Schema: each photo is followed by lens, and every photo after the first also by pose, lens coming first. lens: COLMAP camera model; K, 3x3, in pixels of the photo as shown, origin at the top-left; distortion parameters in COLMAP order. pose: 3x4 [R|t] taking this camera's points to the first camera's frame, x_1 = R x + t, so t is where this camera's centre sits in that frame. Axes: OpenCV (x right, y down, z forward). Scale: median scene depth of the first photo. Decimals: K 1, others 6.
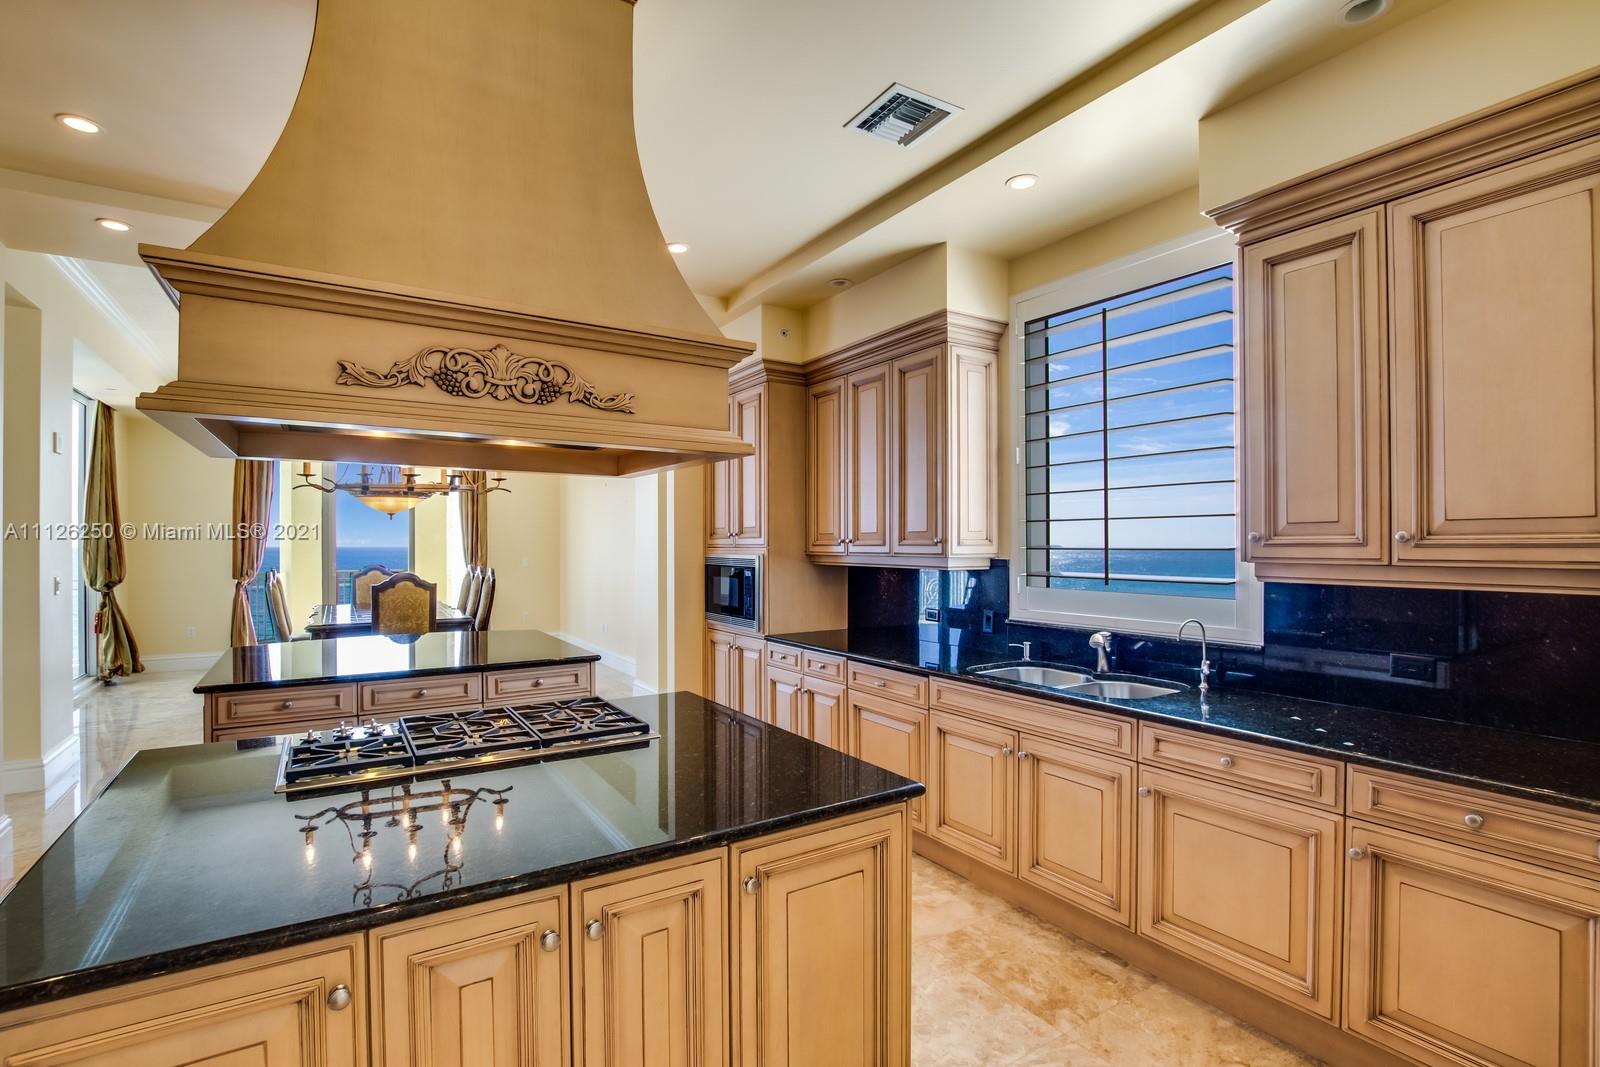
lens RADIAL K [[743.4, 0, 797.4], [0, 743.4, 545.4], [0, 0, 1]] dist [-0.039707, 0.012739]
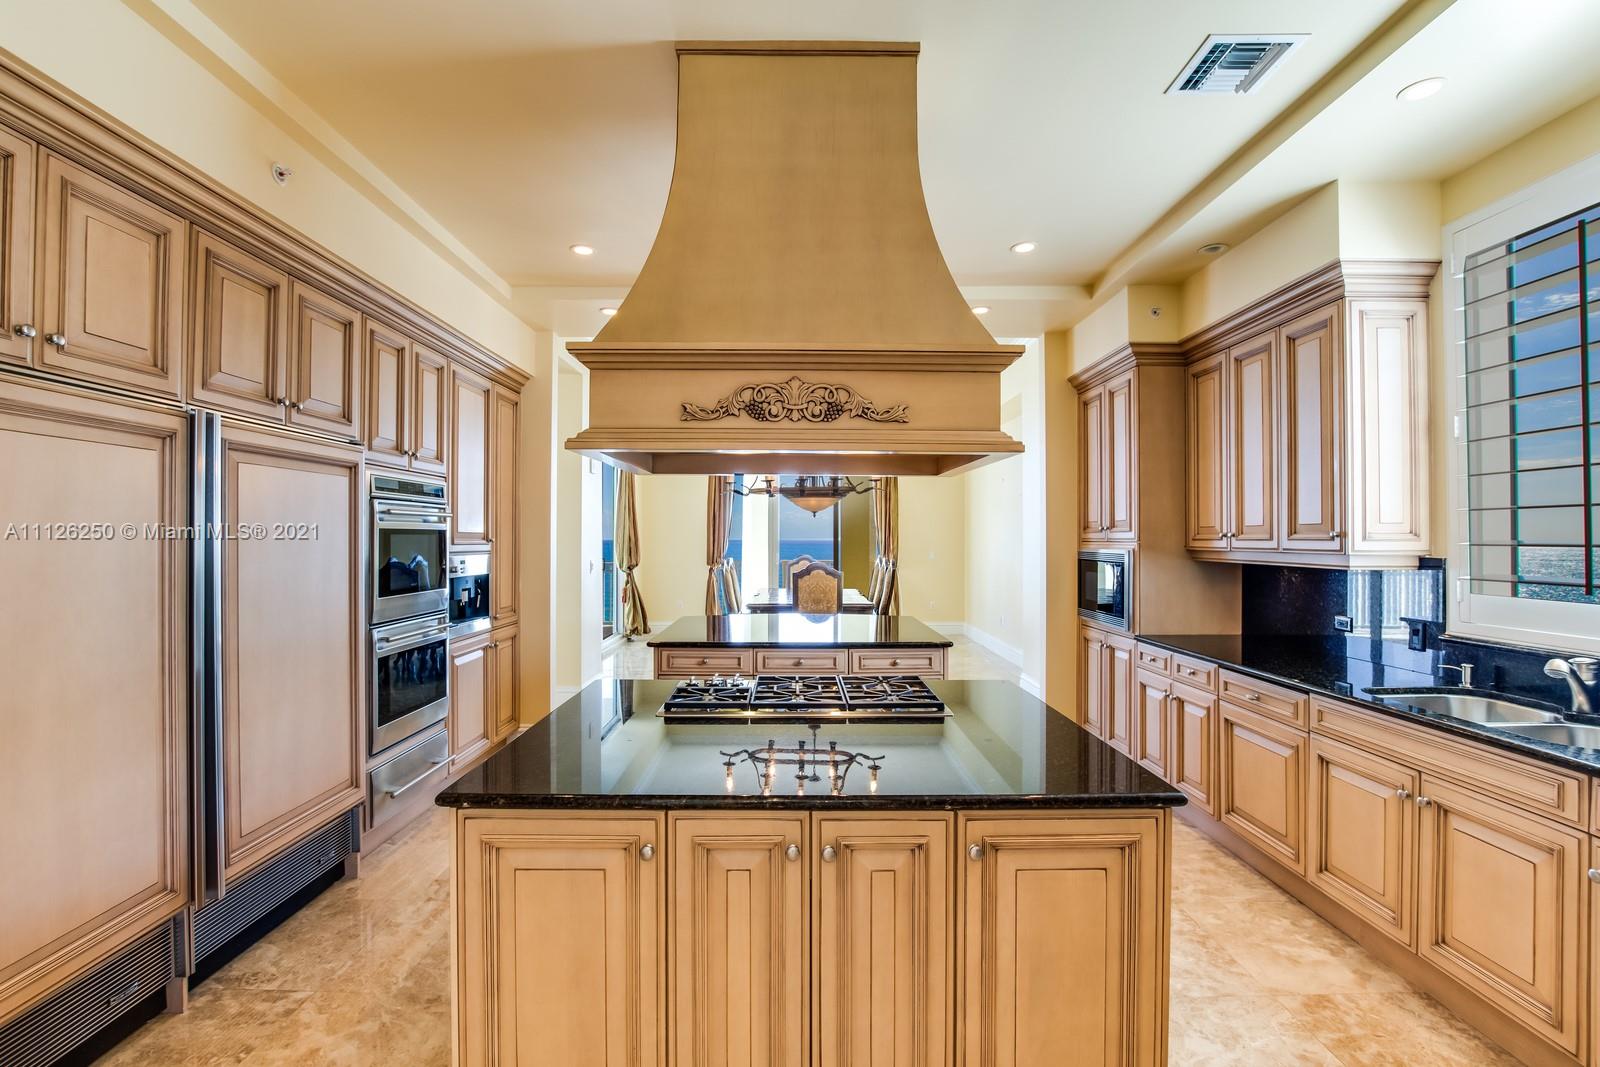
lens RADIAL K [[743.1, 0, 800.0], [0, 743.1, 533.5], [0, 0, 1]] dist [-0.032583, 0.006719]
pose [[0.848849, -0.000950, -0.528634, 0.121276], [-0.003386, 0.999968, -0.007234, 0.000487], [0.528624, 0.007930, 0.848819, -0.025363]]
